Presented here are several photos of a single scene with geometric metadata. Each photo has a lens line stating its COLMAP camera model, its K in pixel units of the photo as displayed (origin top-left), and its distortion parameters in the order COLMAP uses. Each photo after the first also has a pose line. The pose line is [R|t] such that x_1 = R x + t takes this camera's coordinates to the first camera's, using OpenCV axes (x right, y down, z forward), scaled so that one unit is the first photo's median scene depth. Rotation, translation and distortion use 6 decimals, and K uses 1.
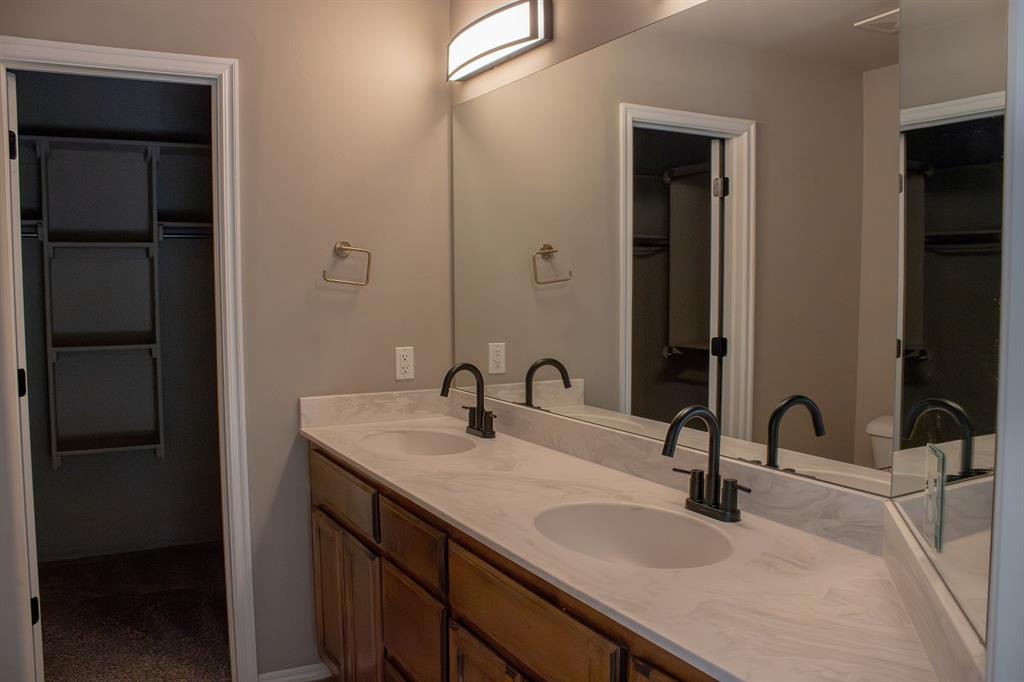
lens RADIAL K [[850.1, 0, 512.0], [0, 850.1, 341.0], [0, 0, 1]] dist [-0.161779, 0.135395]
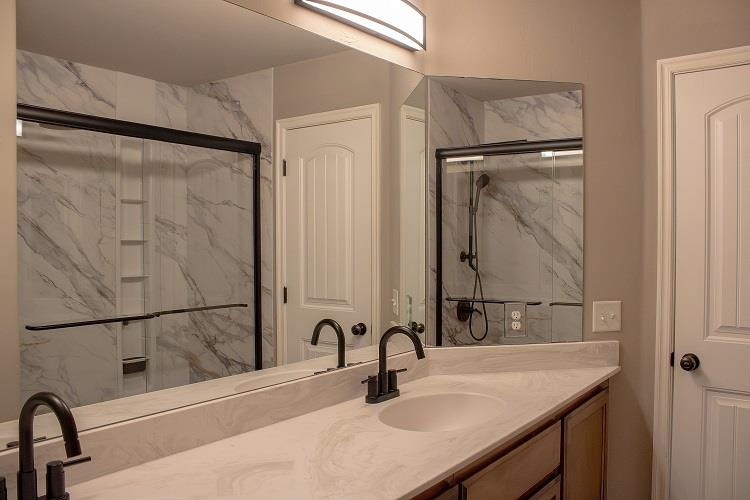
lens RADIAL K [[622.7, 0, 375.0], [0, 622.7, 250.0], [0, 0, 1]] dist [-0.161779, 0.135395]
pose [[-0.406881, -0.011195, 0.913413, -0.703835], [0.066297, 0.996926, 0.041750, -0.099065], [-0.911072, 0.077544, -0.404888, 1.321419]]
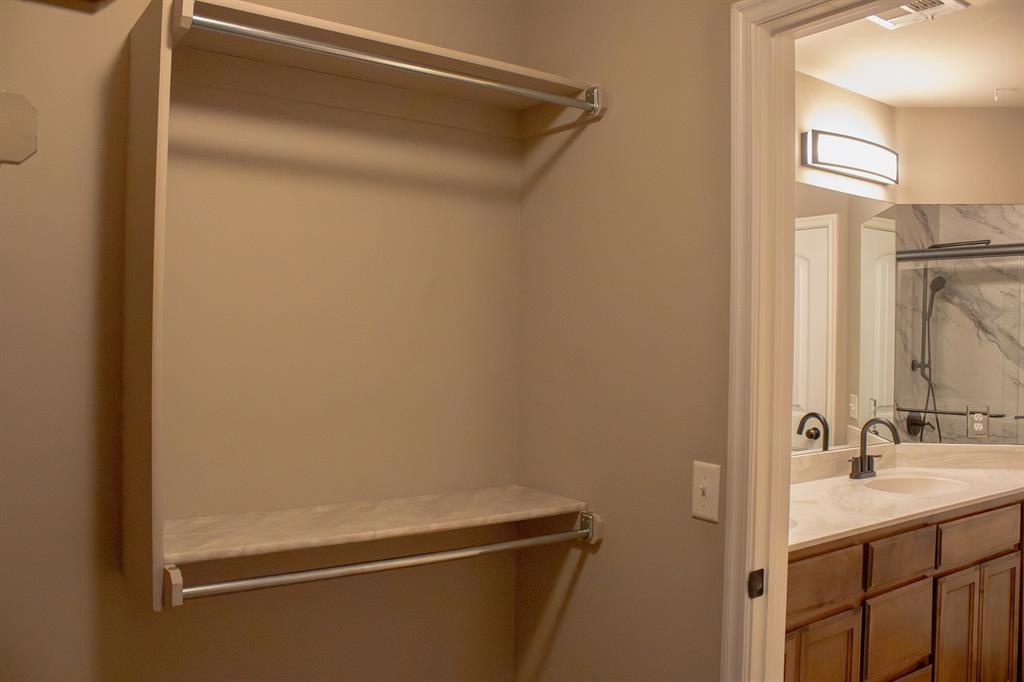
lens RADIAL K [[850.1, 0, 512.0], [0, 850.1, 341.0], [0, 0, 1]] dist [-0.161779, 0.135395]
pose [[-0.133526, 0.000021, 0.991045, -1.345207], [0.056558, 0.998370, 0.007599, -0.139858], [-0.989430, 0.057066, -0.133309, 1.825609]]
